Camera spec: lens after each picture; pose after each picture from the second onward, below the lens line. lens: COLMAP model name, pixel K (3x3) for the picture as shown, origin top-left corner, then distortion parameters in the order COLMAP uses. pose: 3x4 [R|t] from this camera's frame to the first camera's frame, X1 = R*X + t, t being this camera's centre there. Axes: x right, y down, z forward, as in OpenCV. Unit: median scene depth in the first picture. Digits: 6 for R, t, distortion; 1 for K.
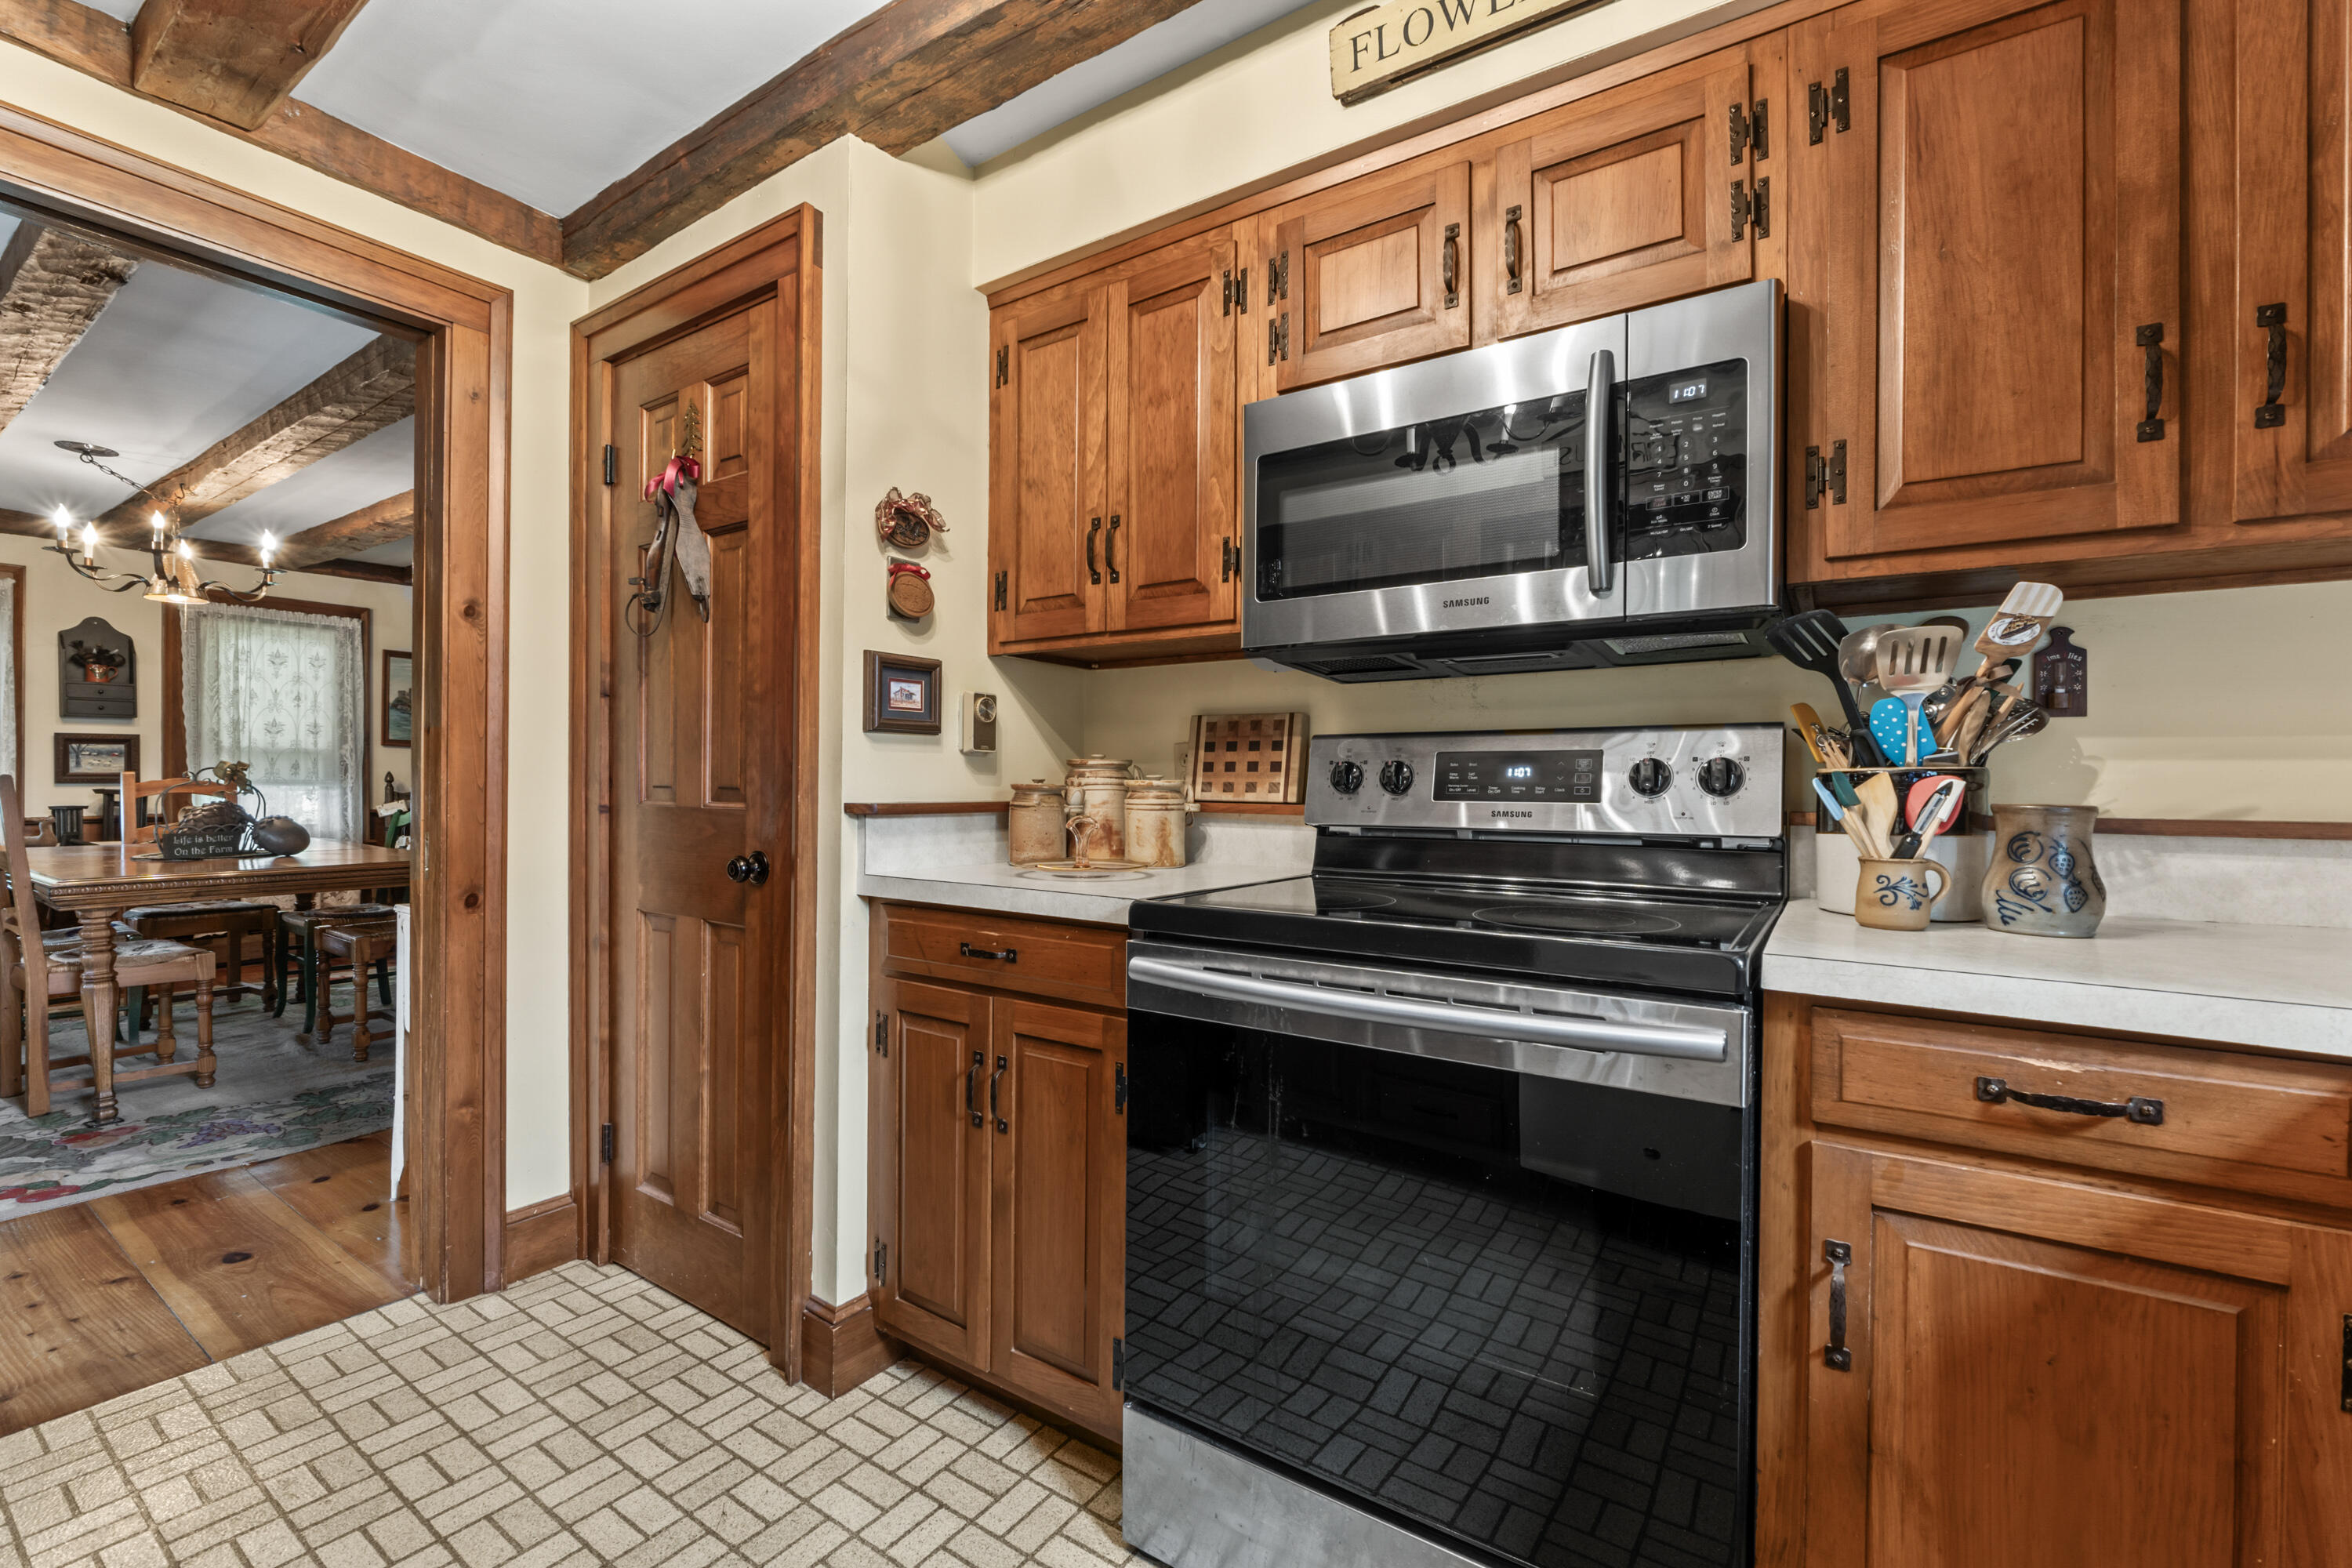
lens RADIAL K [[1010.4, 0, 1172.7], [0, 1010.4, 789.5], [0, 0, 1]] dist [-0.006862, 0.000423]
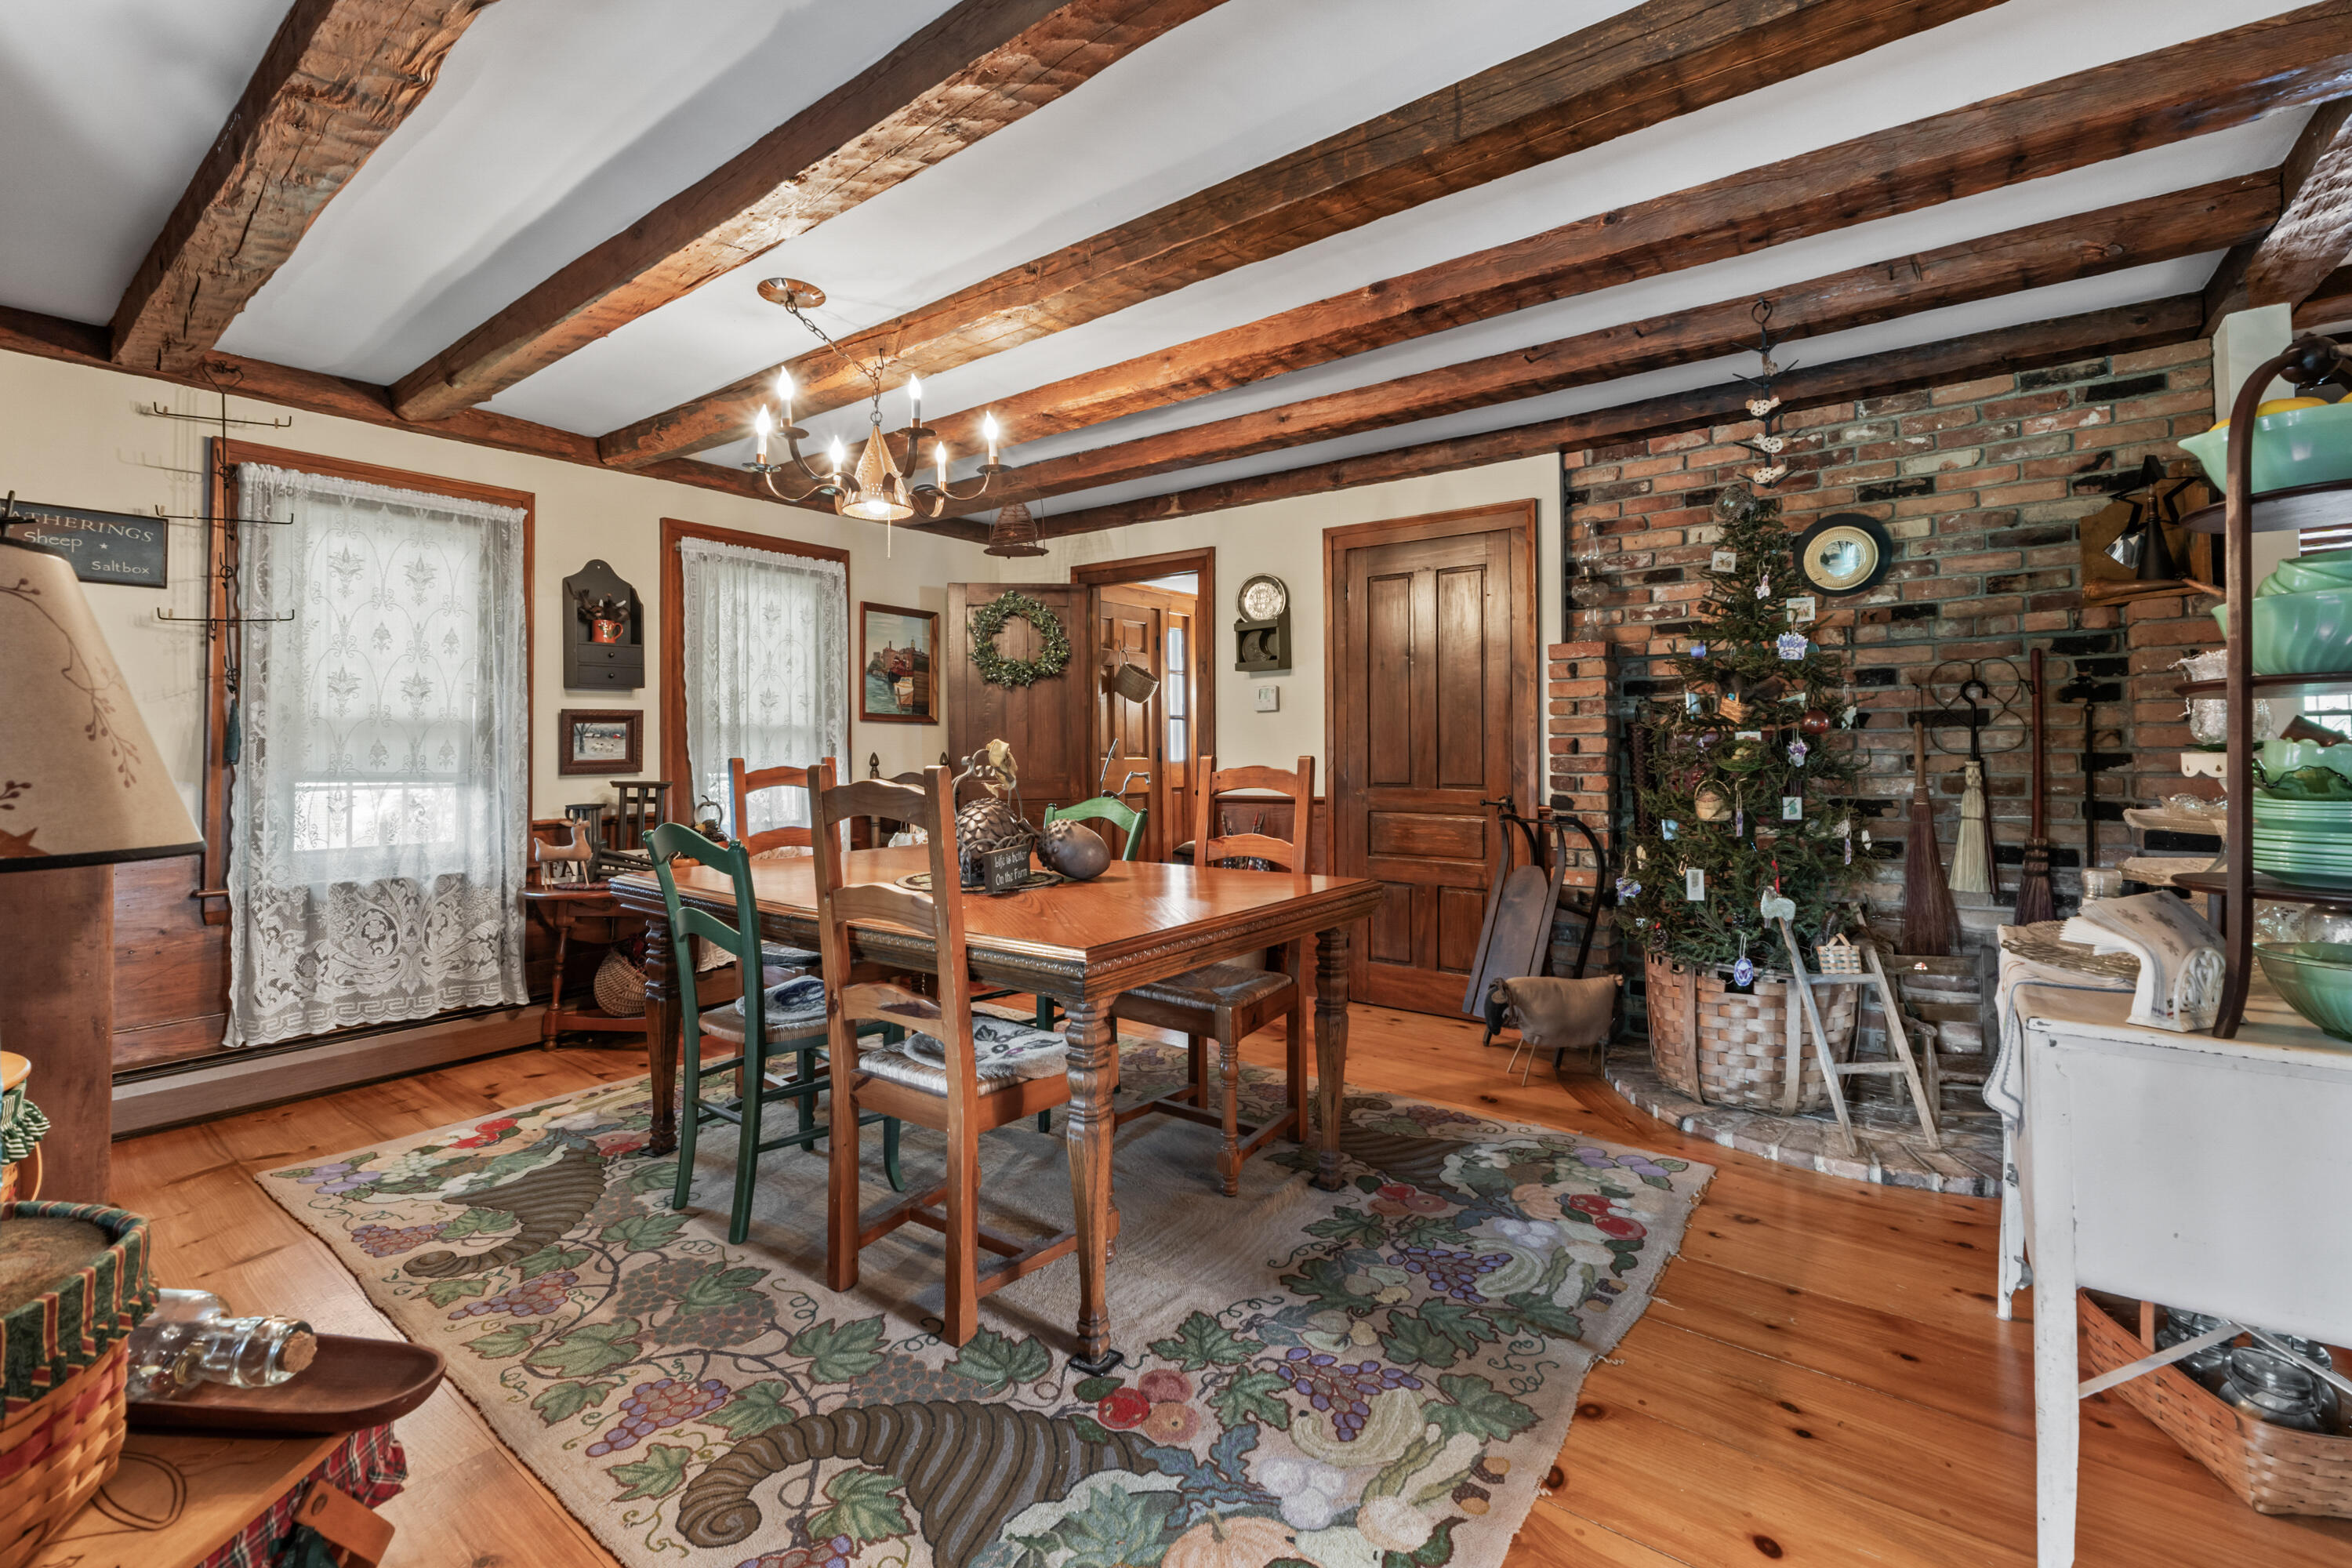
lens RADIAL K [[1010.4, 0, 1173.4], [0, 1010.4, 760.1], [0, 0, 1]] dist [-0.006862, 0.000423]
pose [[0.998196, -0.014572, -0.058239, -0.581617], [0.014650, 0.999892, 0.000914, -0.010662], [0.058220, -0.001766, 0.998302, 0.244883]]
